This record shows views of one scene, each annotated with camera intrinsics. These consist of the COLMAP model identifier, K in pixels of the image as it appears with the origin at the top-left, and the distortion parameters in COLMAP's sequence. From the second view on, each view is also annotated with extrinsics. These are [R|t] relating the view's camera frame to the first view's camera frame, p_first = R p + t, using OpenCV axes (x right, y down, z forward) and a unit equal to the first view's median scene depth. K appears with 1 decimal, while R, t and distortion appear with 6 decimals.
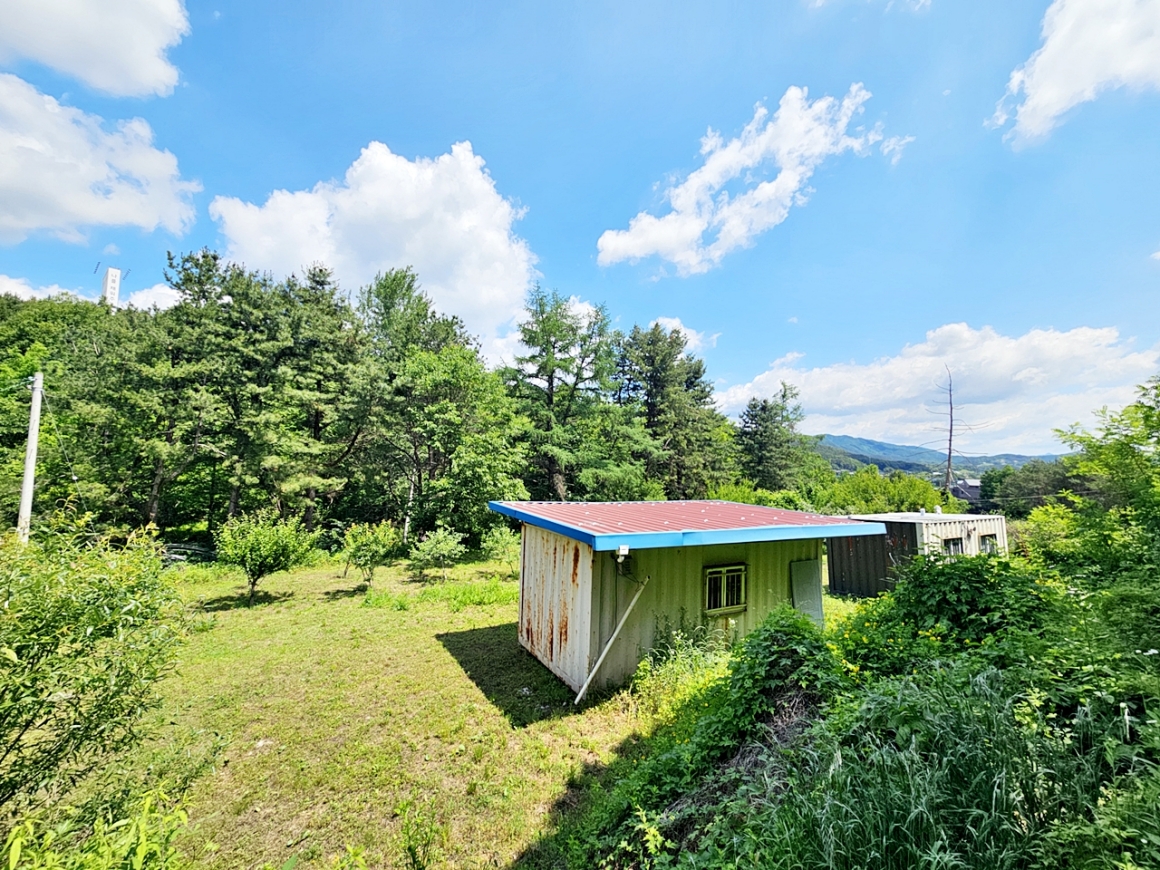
lens RADIAL K [[482.4, 0, 586.6], [0, 482.4, 433.2], [0, 0, 1]] dist [0.013441, -0.002667]
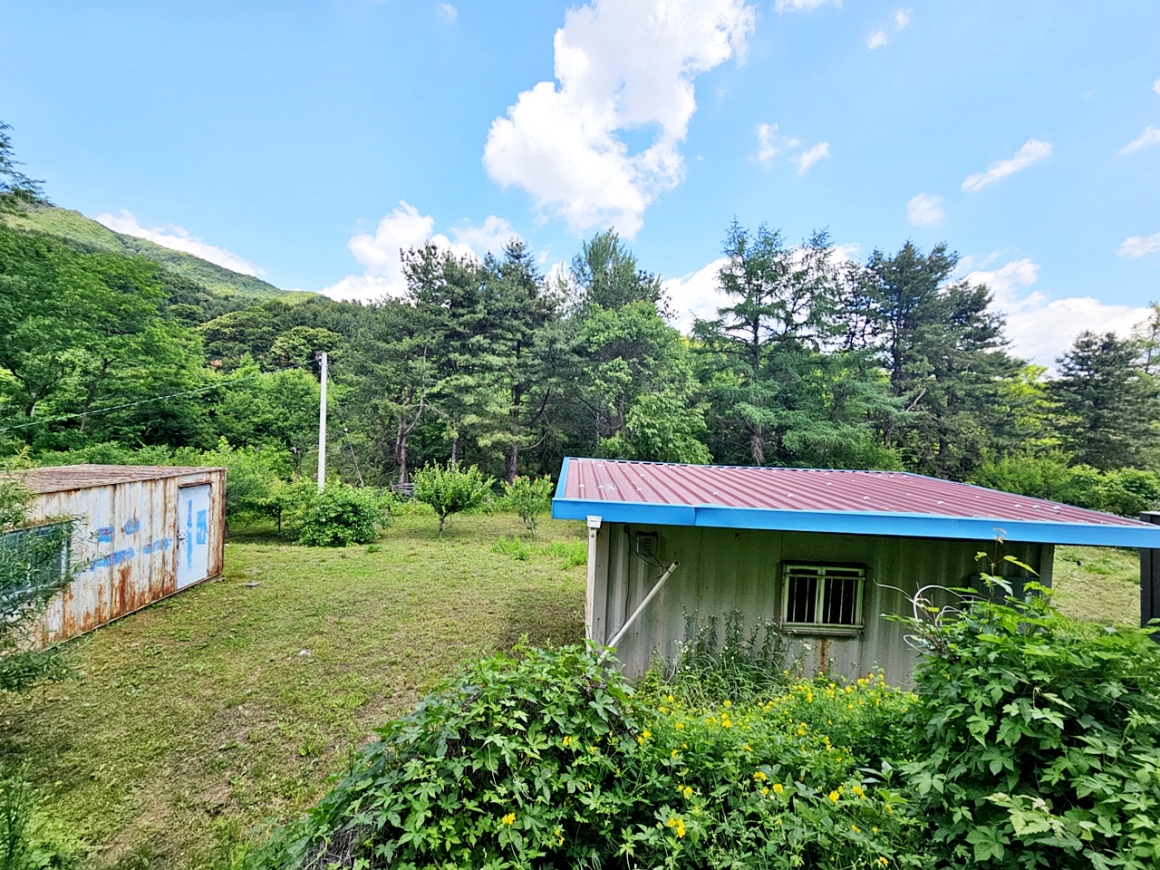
lens RADIAL K [[482.4, 0, 590.8], [0, 482.4, 433.2], [0, 0, 1]] dist [0.013441, -0.002667]
pose [[0.873624, 0.016819, -0.486310, 0.100183], [0.019209, 0.997431, 0.069004, 0.011158], [0.486222, -0.069625, 0.871057, 0.078742]]
